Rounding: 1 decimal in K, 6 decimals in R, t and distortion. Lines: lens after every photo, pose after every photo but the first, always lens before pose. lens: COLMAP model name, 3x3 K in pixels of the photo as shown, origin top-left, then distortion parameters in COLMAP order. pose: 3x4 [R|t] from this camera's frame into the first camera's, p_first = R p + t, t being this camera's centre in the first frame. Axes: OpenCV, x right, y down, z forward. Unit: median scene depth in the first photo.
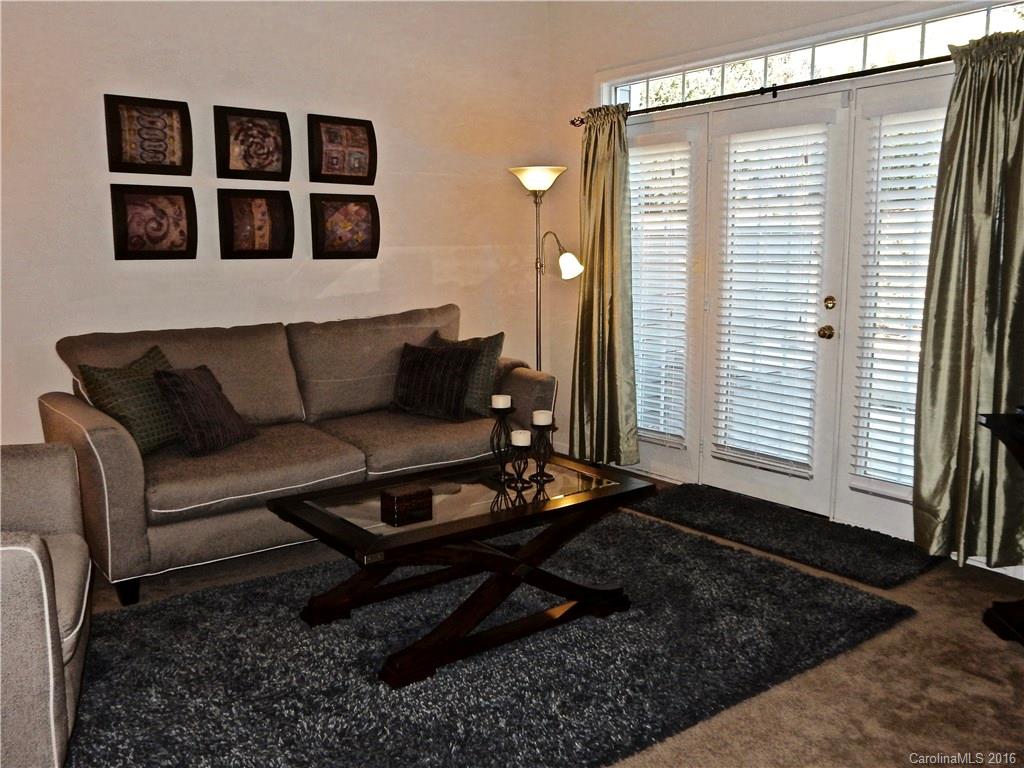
lens RADIAL K [[888.7, 0, 511.2], [0, 888.7, 382.9], [0, 0, 1]] dist [0.012272, -0.012608]
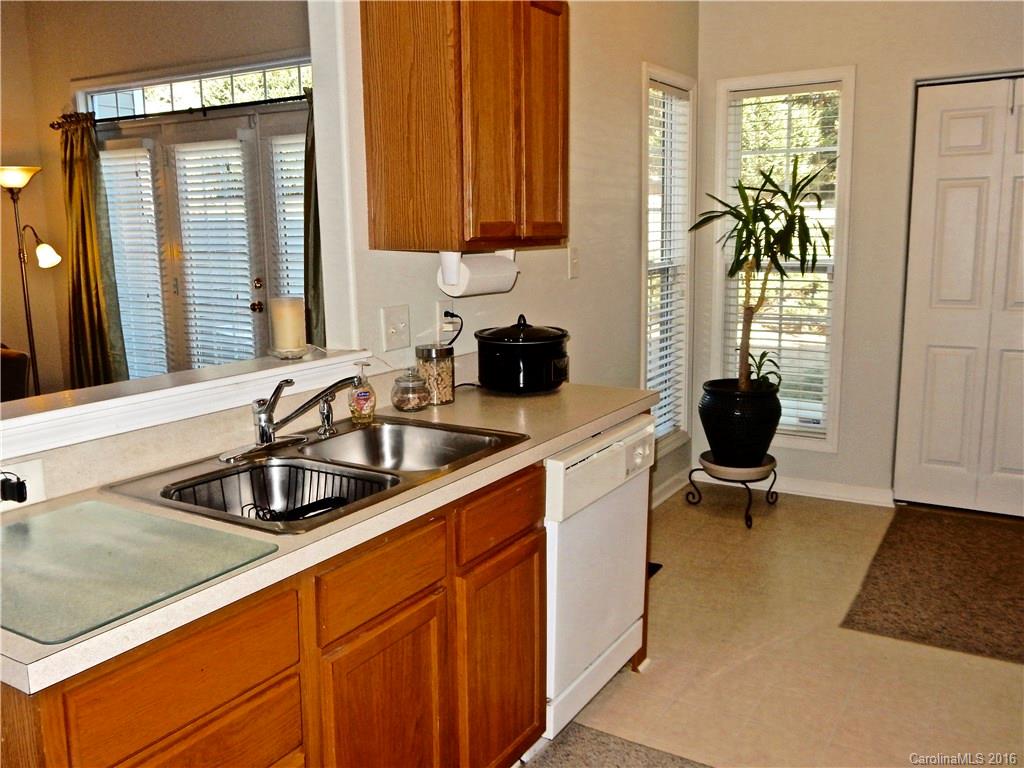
lens RADIAL K [[888.7, 0, 512.2], [0, 888.7, 381.4], [0, 0, 1]] dist [0.012272, -0.012608]
pose [[0.934481, -0.061286, 0.350698, 0.209817], [0.057097, 0.998120, 0.022283, 0.034753], [-0.351404, -0.000799, 0.936223, -0.256219]]
